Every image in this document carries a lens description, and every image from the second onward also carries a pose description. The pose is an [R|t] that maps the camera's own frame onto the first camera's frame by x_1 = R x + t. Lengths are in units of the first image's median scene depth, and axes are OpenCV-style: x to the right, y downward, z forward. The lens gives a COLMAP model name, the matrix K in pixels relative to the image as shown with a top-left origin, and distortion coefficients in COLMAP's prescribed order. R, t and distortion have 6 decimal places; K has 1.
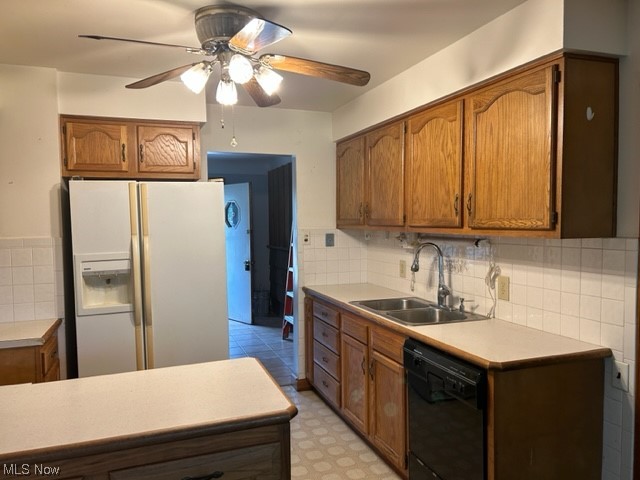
lens RADIAL K [[481.7, 0, 321.5], [0, 481.7, 240.2], [0, 0, 1]] dist [0.026040, -0.008502]
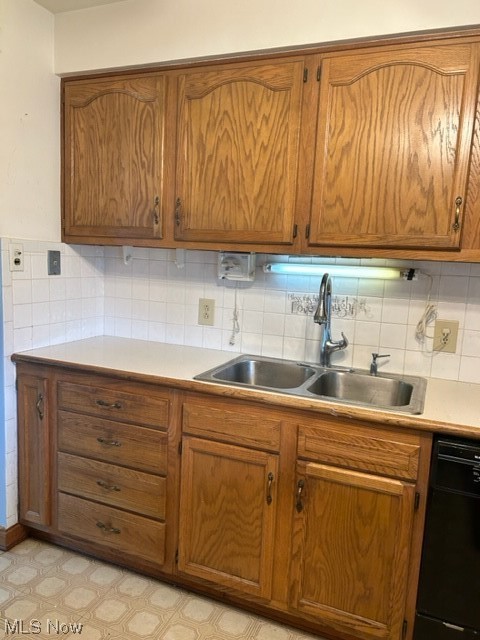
lens RADIAL K [[481.7, 0, 238.9], [0, 481.7, 322.8], [0, 0, 1]] dist [0.026040, -0.008502]
pose [[0.683190, -0.061536, 0.727643, -0.310847], [-0.021987, 0.994258, 0.104728, 0.007073], [-0.729909, -0.087548, 0.677914, 0.607541]]
